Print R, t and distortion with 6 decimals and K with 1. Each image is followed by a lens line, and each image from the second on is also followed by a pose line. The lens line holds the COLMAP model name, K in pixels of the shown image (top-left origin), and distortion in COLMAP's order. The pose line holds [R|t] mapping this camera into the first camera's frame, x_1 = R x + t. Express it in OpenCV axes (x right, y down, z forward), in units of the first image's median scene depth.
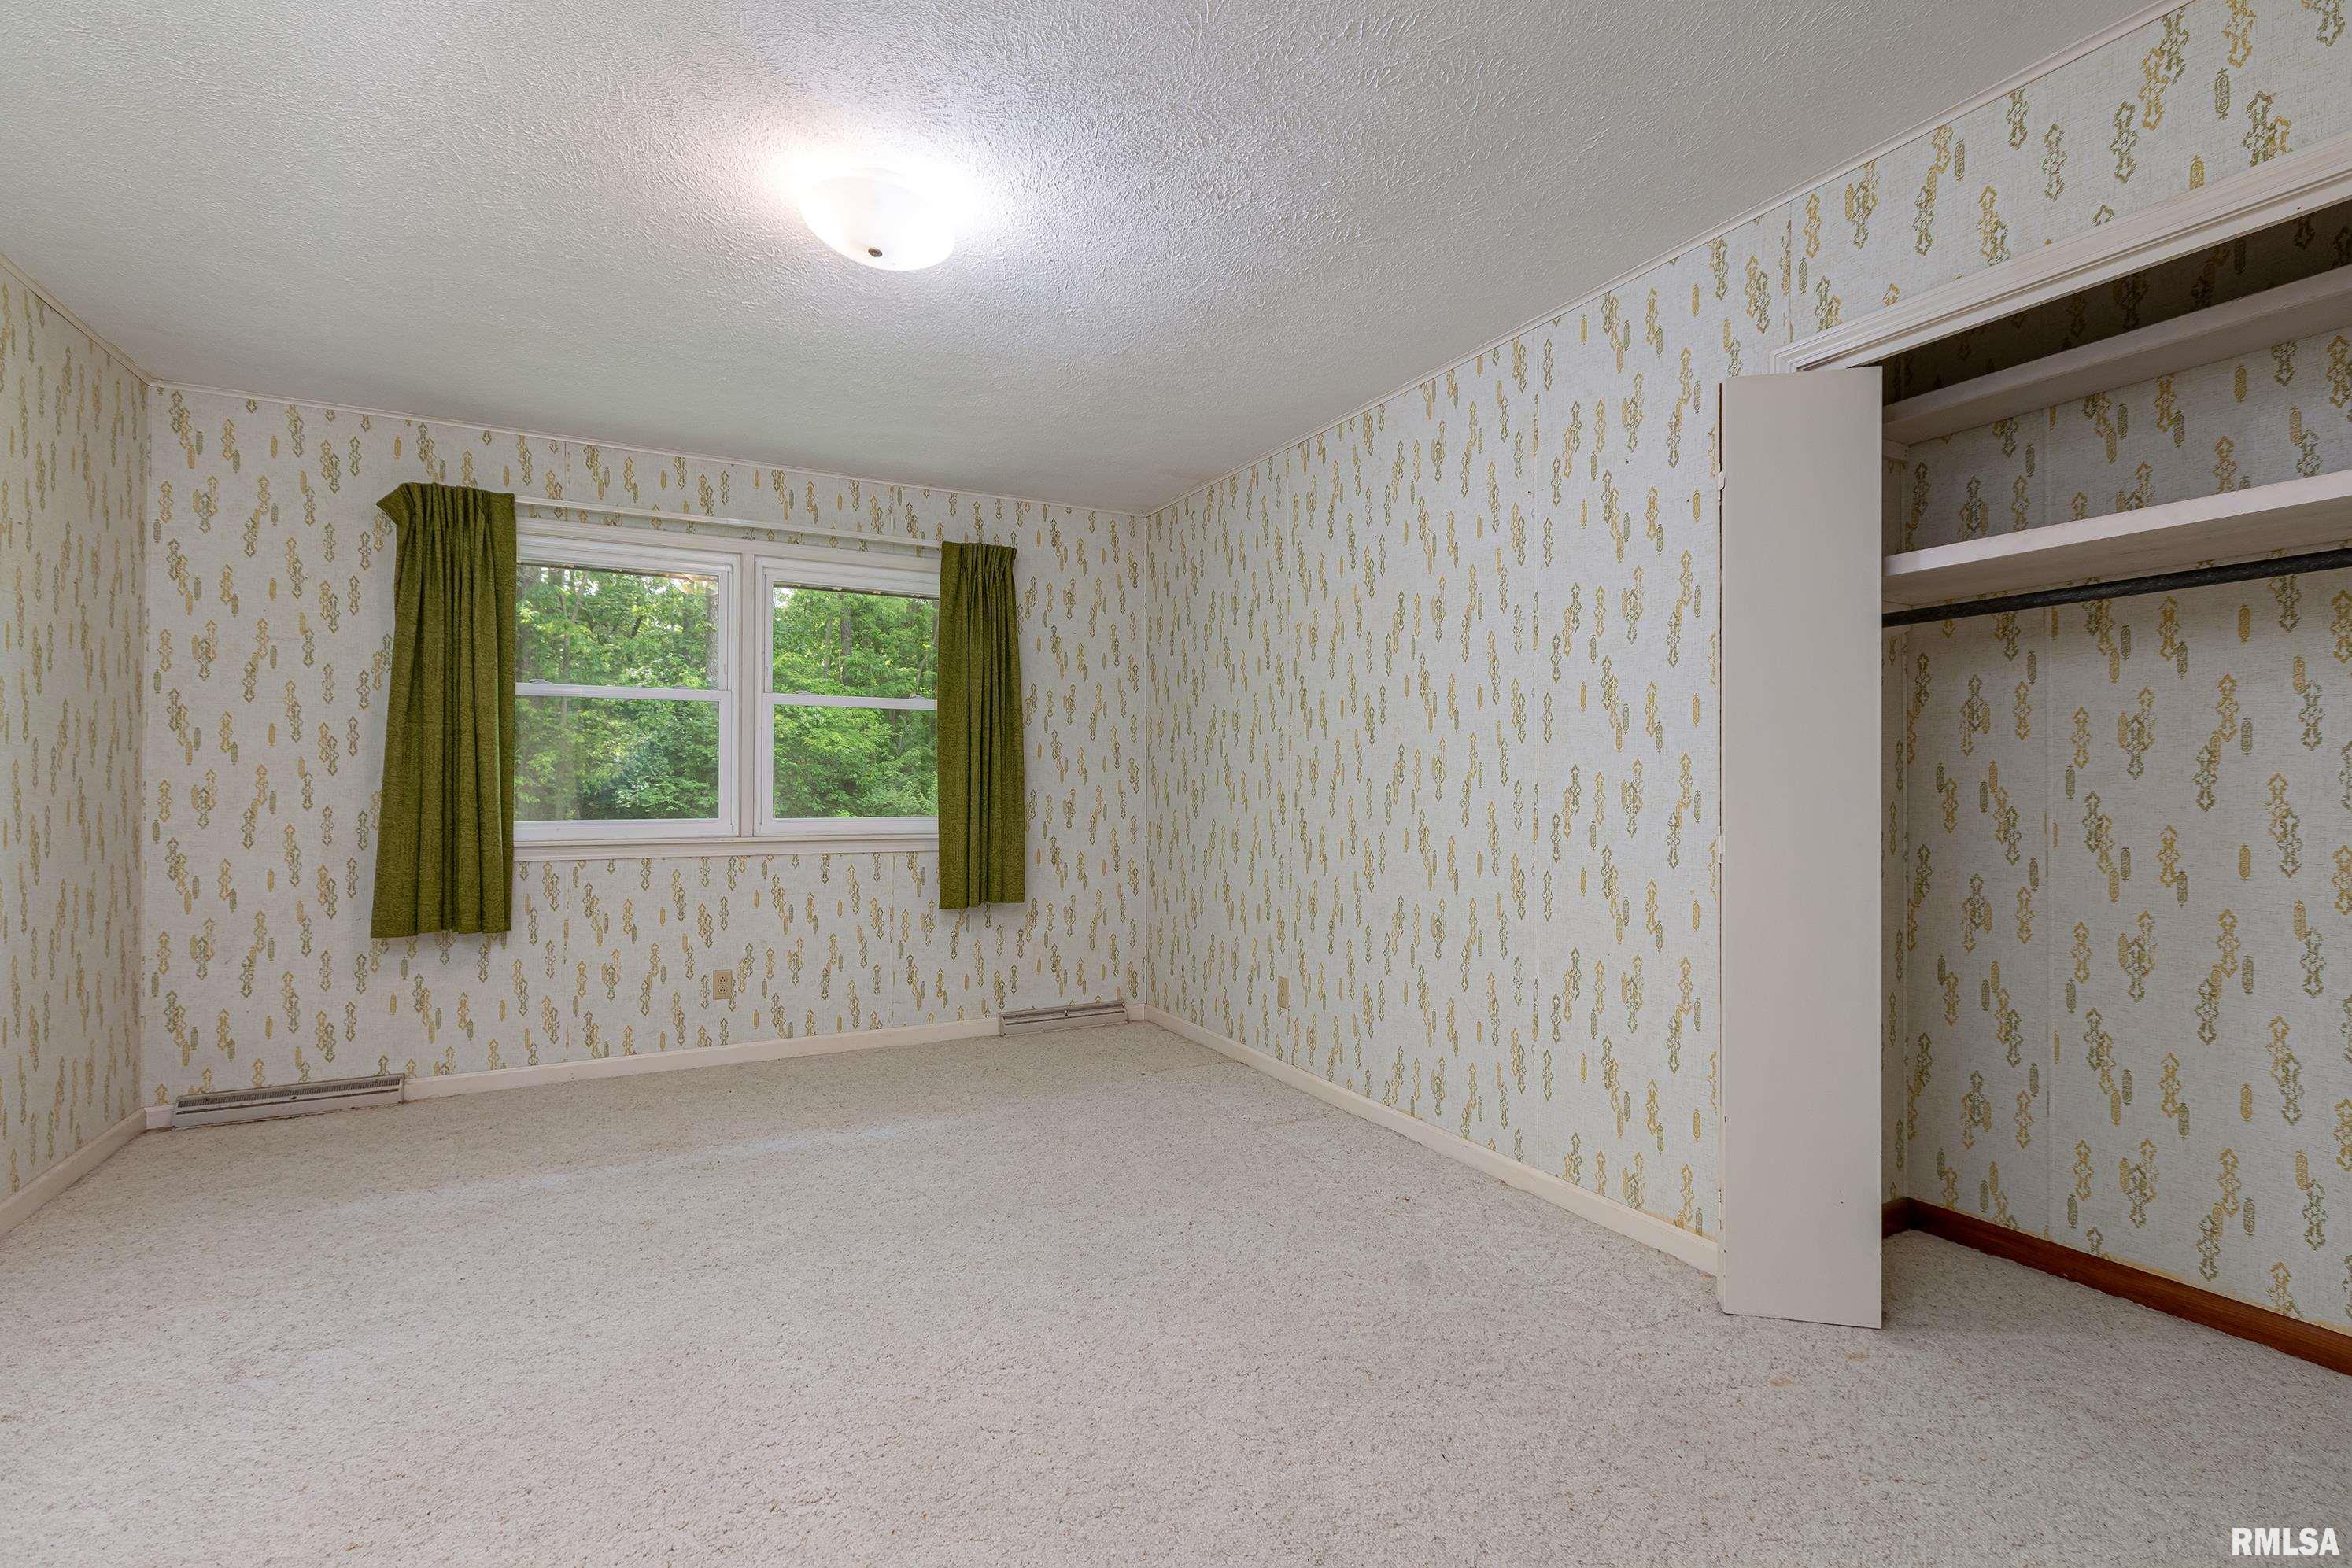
lens RADIAL K [[1050.5, 0, 1176.0], [0, 1050.5, 784.0], [0, 0, 1]] dist [-0.000979, -0.000100]
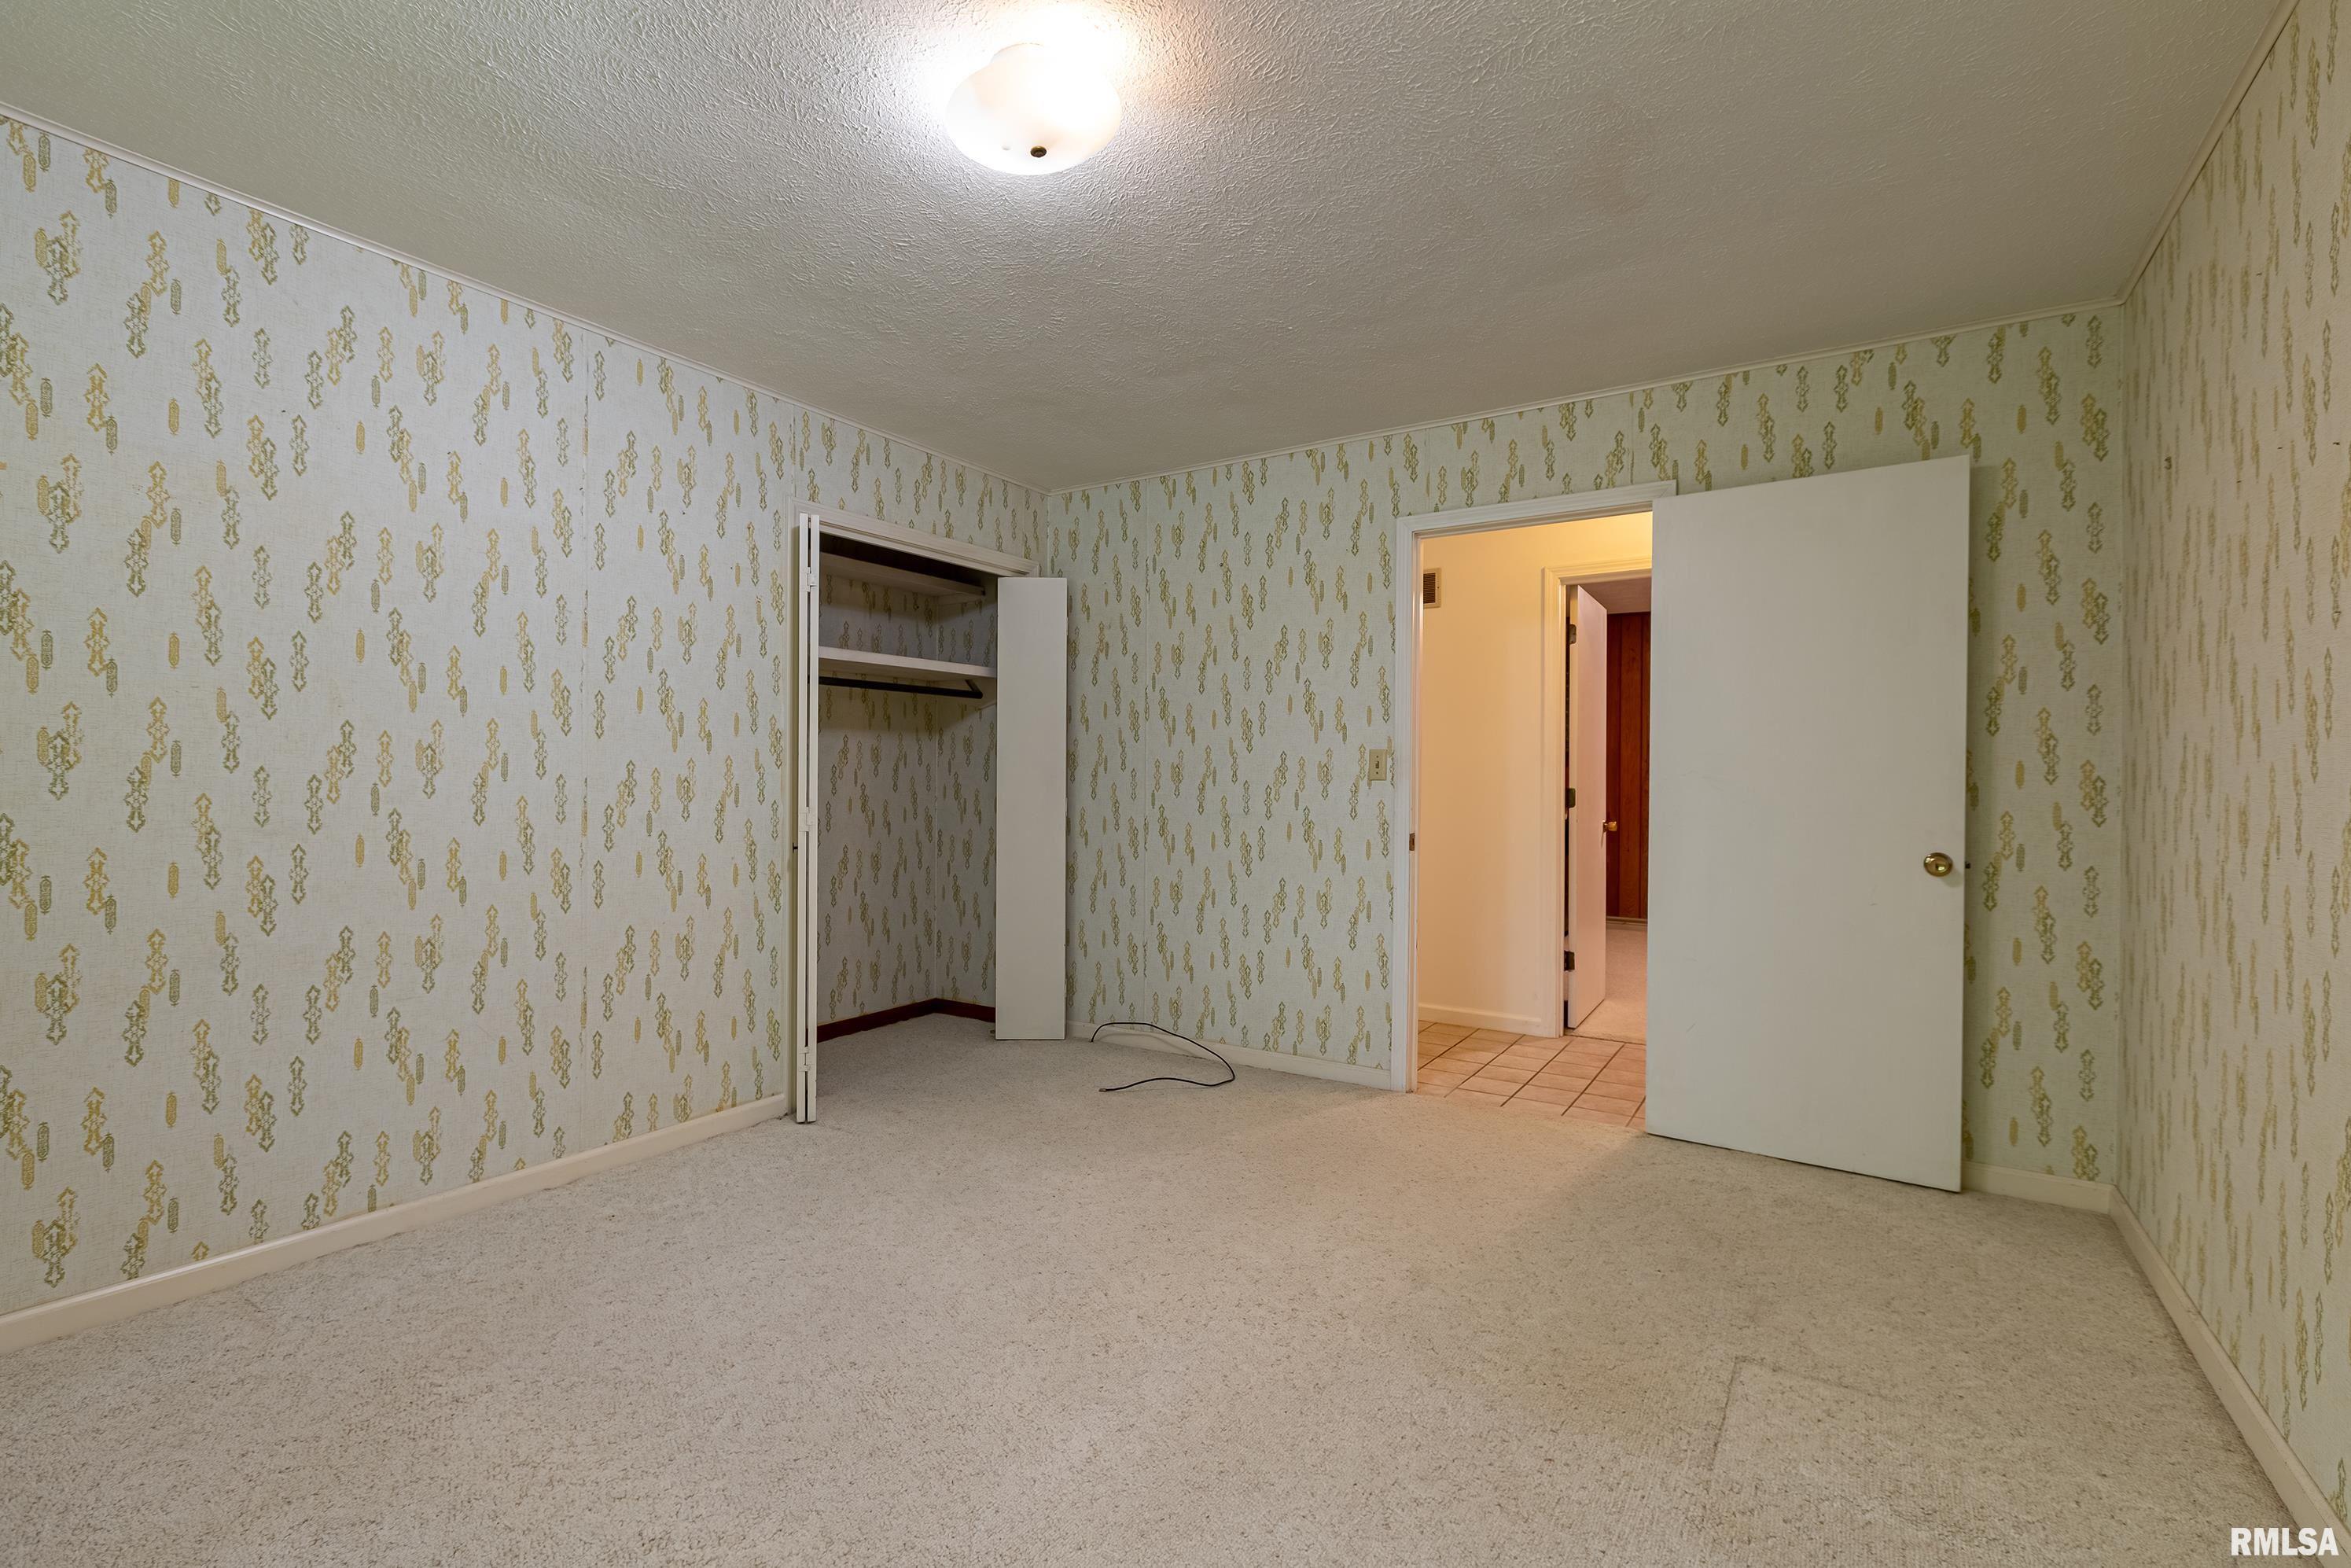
lens RADIAL K [[1070.9, 0, 1175.5], [0, 1070.9, 784.0], [0, 0, 1]] dist [-0.033050, -0.000255]
pose [[-0.507240, -0.011467, 0.861728, -0.863254], [-0.014009, 0.999889, 0.005059, -0.007194], [-0.861691, -0.009506, -0.507345, 1.058428]]
